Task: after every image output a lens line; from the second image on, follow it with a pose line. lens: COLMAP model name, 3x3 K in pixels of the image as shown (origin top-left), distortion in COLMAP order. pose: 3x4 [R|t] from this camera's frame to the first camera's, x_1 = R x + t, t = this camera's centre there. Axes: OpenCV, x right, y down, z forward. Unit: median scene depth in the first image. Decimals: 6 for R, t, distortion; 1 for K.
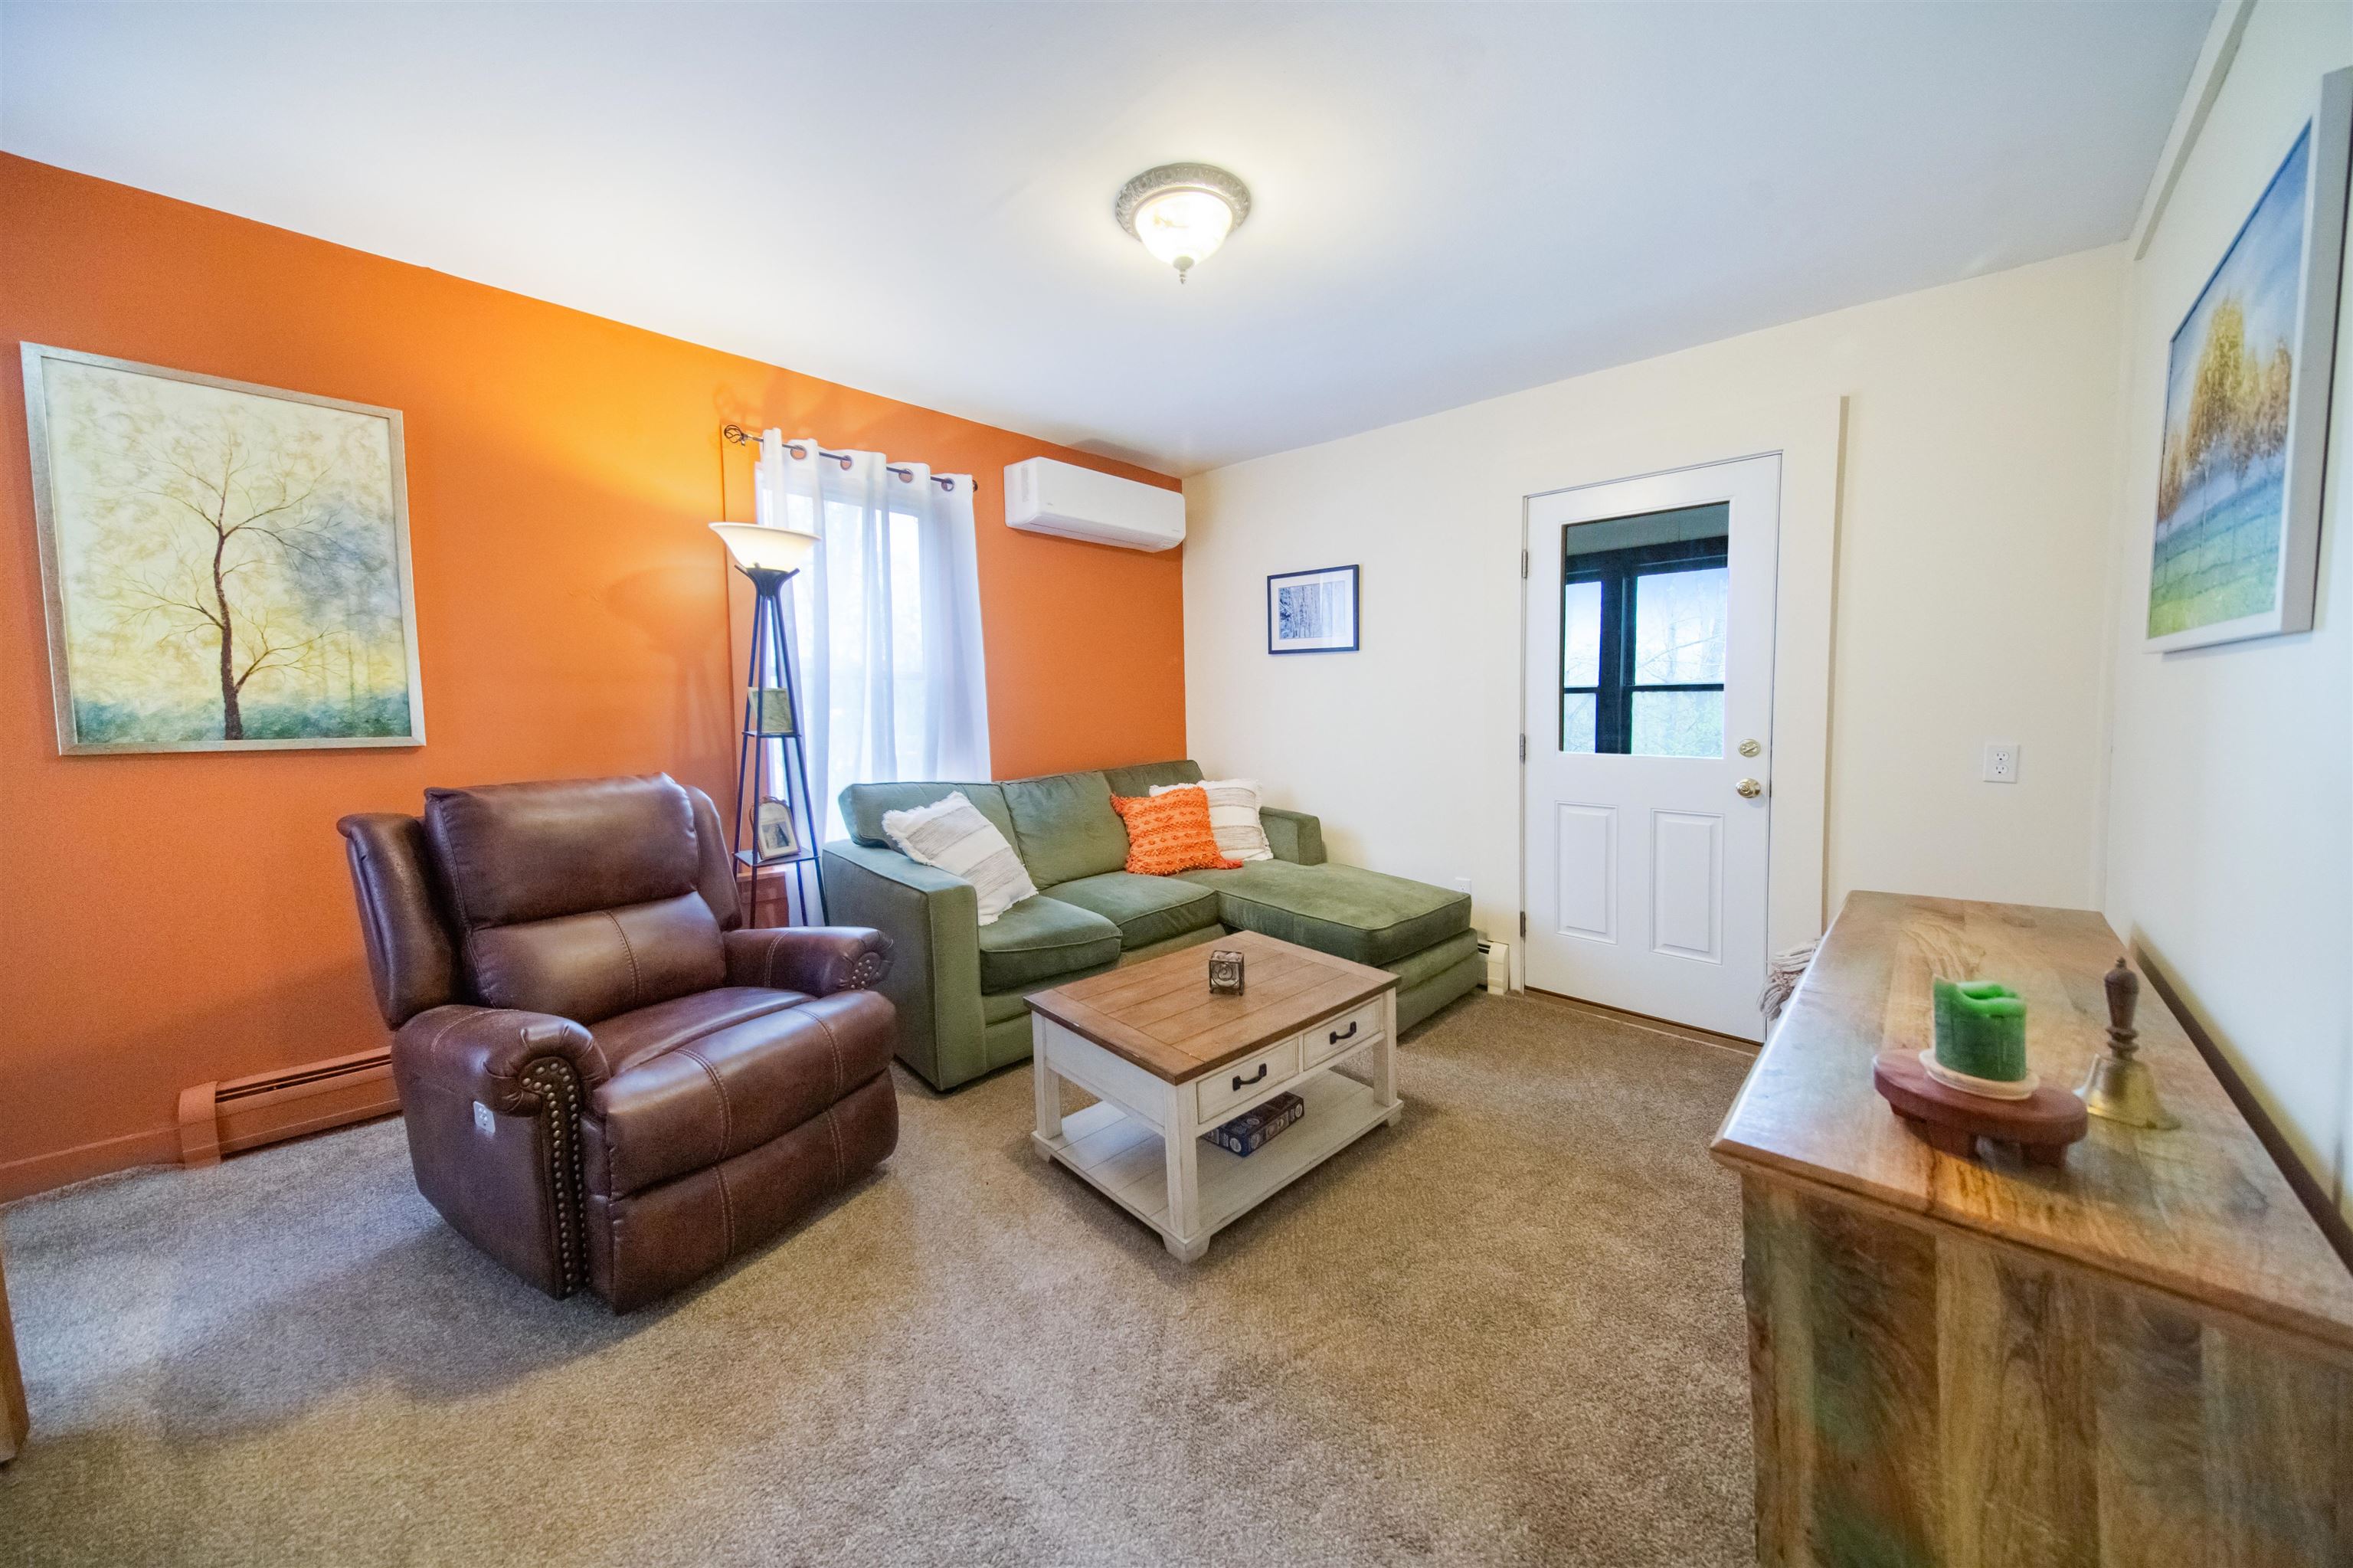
lens RADIAL K [[805.5, 0, 1163.7], [0, 805.5, 773.7], [0, 0, 1]] dist [0.007359, -0.000159]
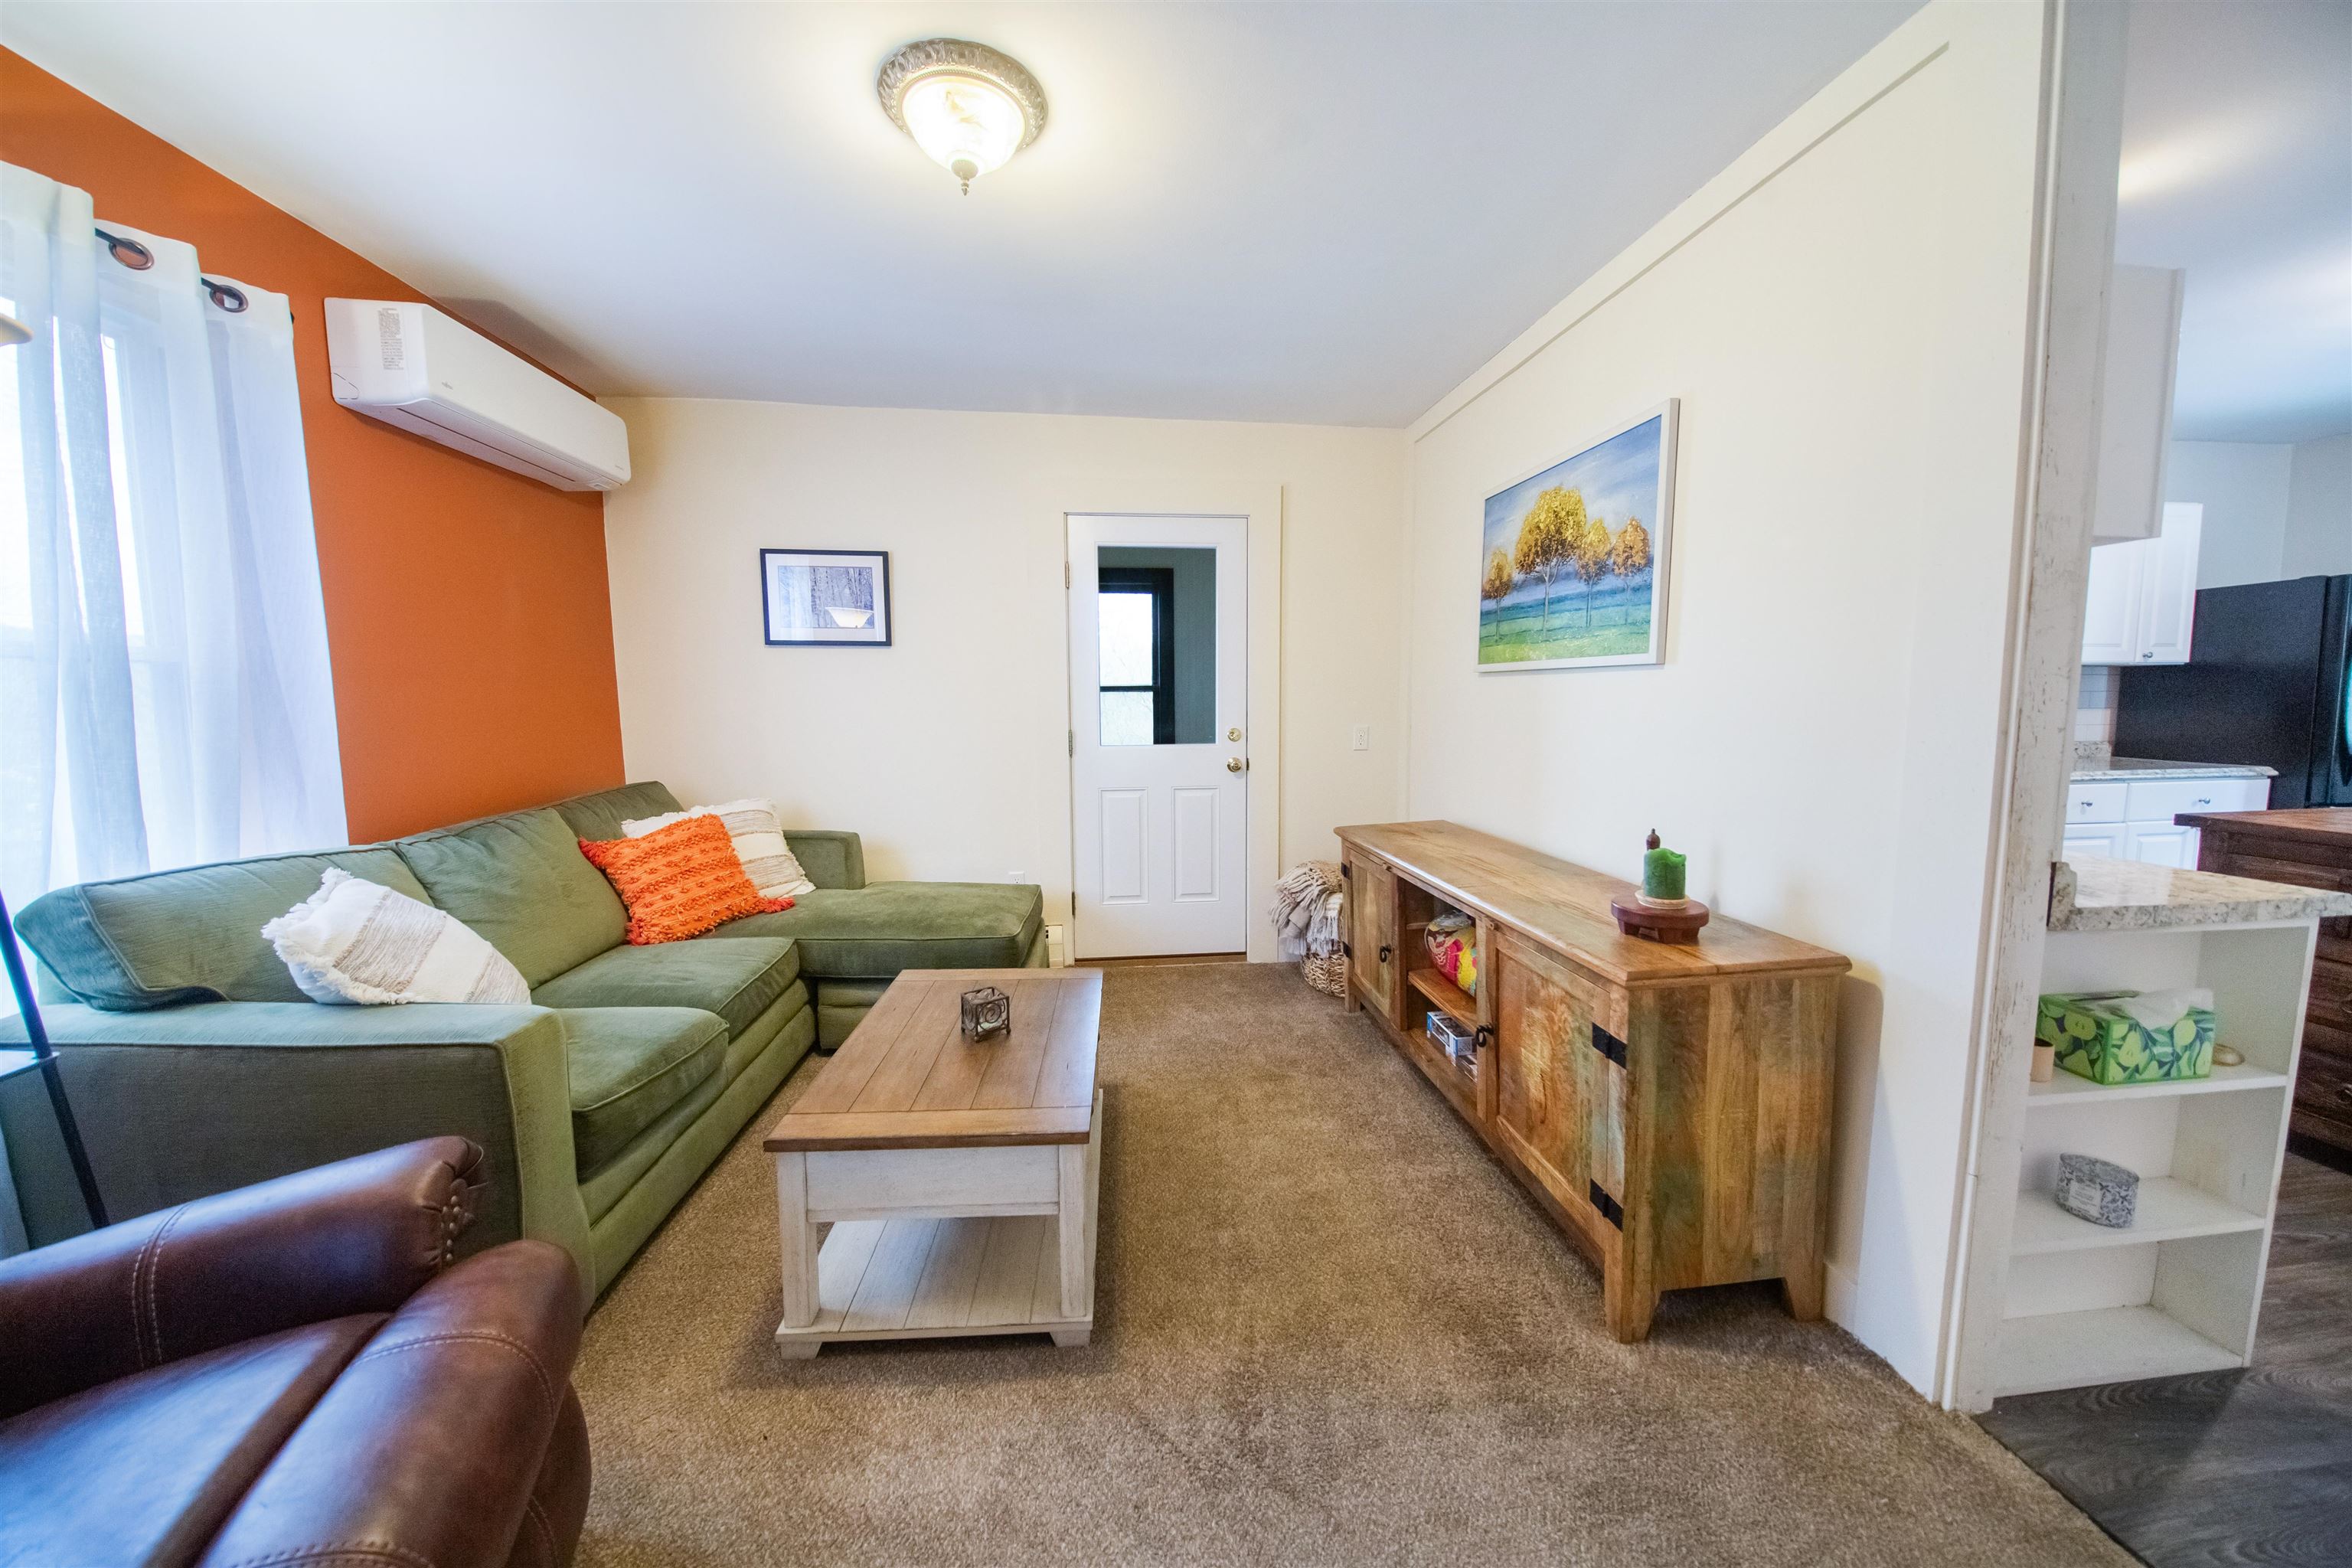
lens RADIAL K [[799.7, 0, 1184.7], [0, 799.7, 766.4], [0, 0, 1]] dist [0.007472, -0.006222]
pose [[0.626163, -0.067170, 0.776794, -0.317200], [0.076600, 0.996762, 0.024444, -0.015654], [-0.775920, 0.044196, 0.629281, 0.207006]]
